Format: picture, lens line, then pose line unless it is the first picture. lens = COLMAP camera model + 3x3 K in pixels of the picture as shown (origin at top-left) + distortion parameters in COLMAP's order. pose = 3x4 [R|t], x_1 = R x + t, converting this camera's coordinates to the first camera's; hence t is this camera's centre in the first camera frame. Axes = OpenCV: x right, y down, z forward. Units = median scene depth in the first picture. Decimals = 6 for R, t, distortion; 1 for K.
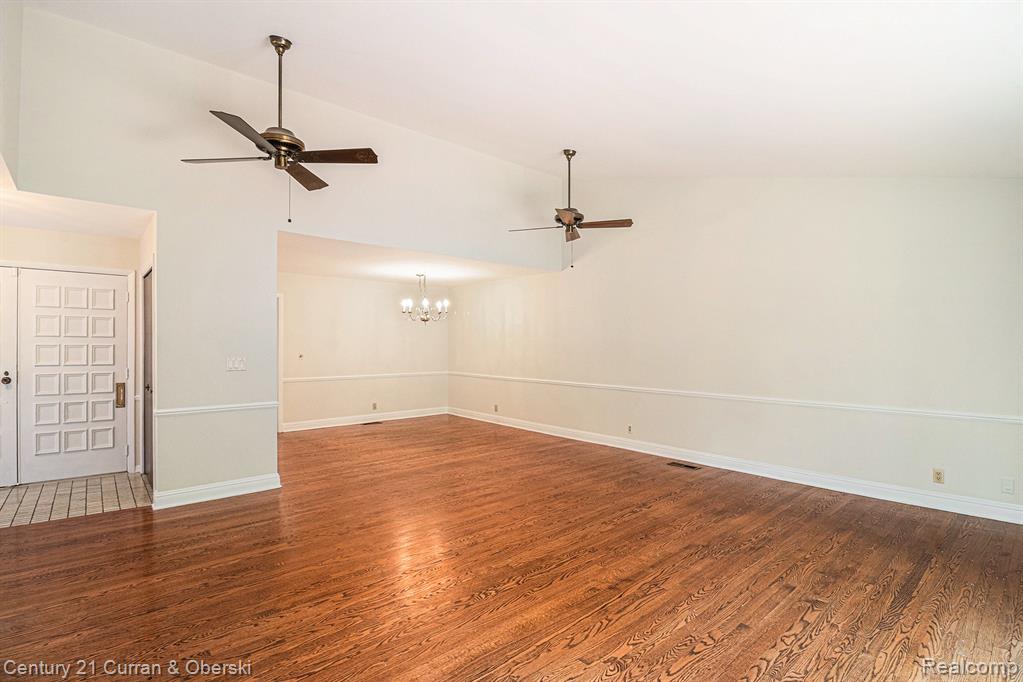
lens RADIAL K [[490.0, 0, 511.5], [0, 490.0, 341.0], [0, 0, 1]] dist [-0.002113, -0.015708]
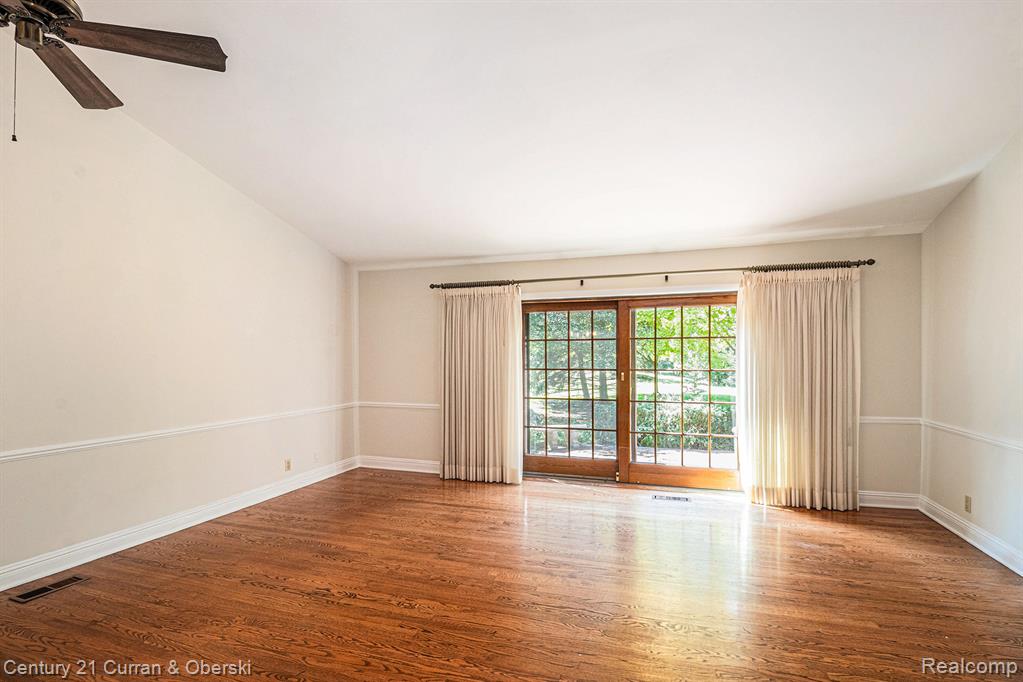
lens RADIAL K [[478.5, 0, 495.6], [0, 478.5, 363.3], [0, 0, 1]] dist [-0.003918, -0.000462]
pose [[-0.483811, -0.011261, 0.875100, -0.449315], [-0.003536, 0.999934, 0.010912, 0.004453], [-0.875166, 0.002185, -0.483819, 1.143578]]
